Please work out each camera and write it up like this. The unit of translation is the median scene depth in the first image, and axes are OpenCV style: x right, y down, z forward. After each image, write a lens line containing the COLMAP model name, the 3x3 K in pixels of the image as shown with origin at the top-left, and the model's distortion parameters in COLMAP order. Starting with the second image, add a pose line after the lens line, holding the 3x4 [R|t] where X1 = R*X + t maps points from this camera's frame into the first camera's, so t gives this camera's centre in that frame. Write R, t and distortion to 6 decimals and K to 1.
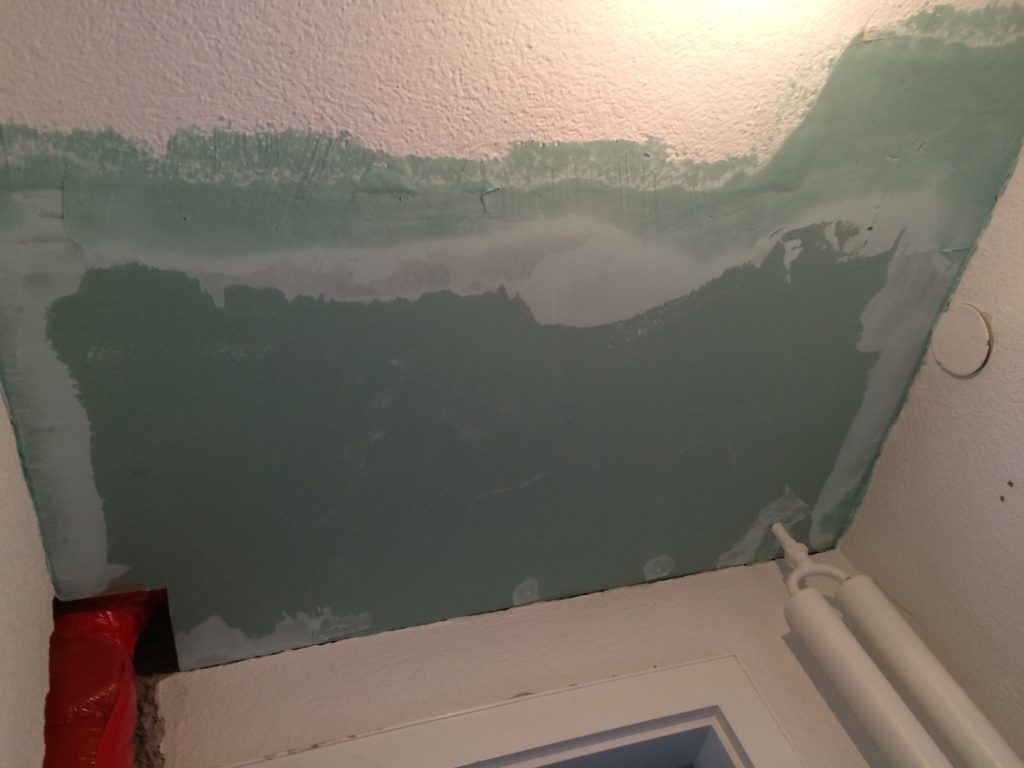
lens RADIAL K [[873.8, 0, 511.6], [0, 873.8, 377.3], [0, 0, 1]] dist [0.077866, -0.107465]
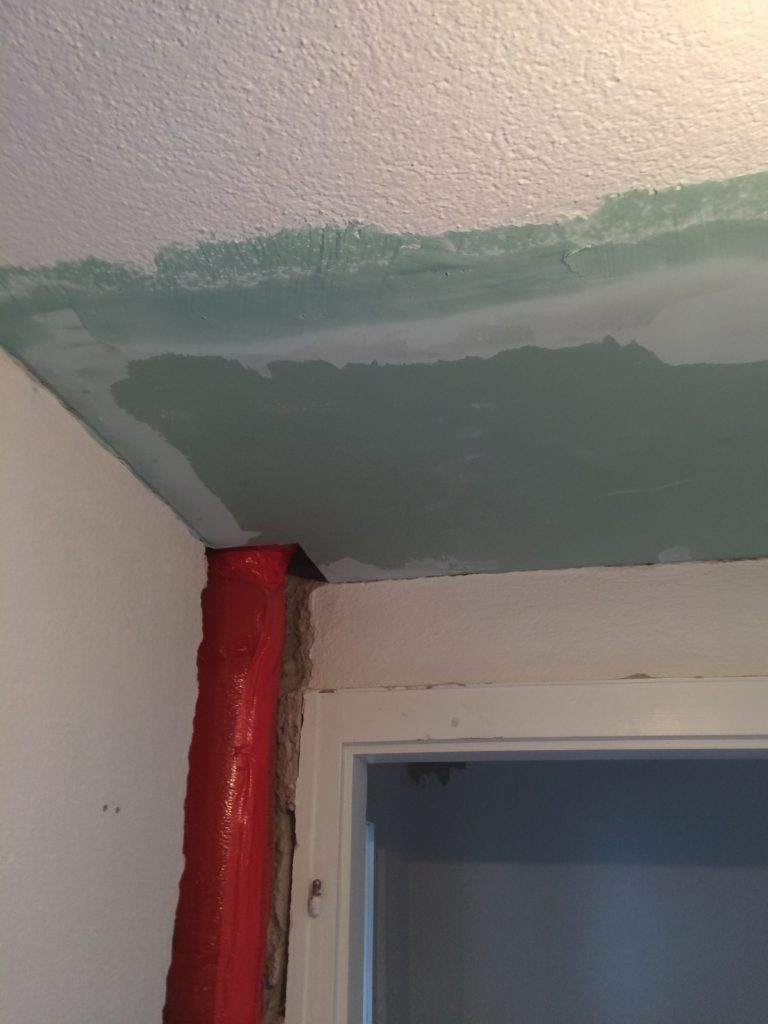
lens RADIAL K [[873.8, 0, 368.9], [0, 873.8, 511.4], [0, 0, 1]] dist [0.077866, -0.107465]
pose [[0.889497, 0.175624, -0.421843, 0.158060], [0.073010, 0.856703, 0.510617, -0.393928], [0.451070, -0.484991, 0.749212, 0.286565]]
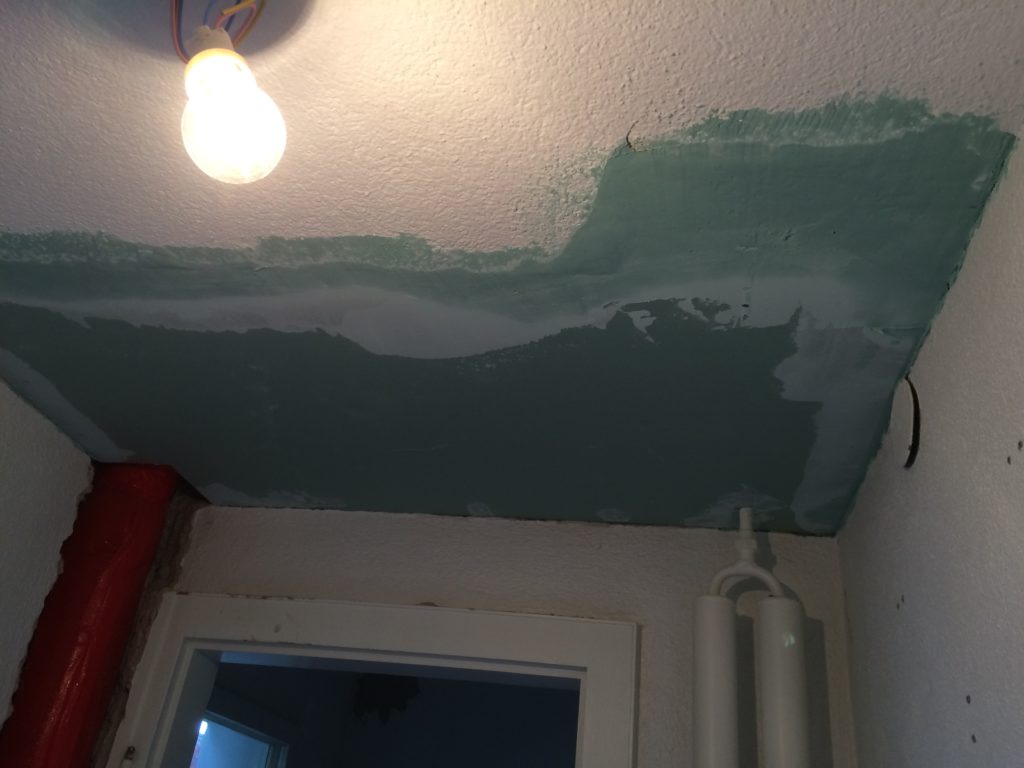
lens RADIAL K [[873.8, 0, 508.0], [0, 873.8, 378.4], [0, 0, 1]] dist [0.077866, -0.107465]
pose [[0.875012, 0.229059, -0.426481, 0.688020], [-0.039921, 0.912116, 0.407984, -0.515327], [0.482452, -0.339966, 0.807257, 0.246339]]
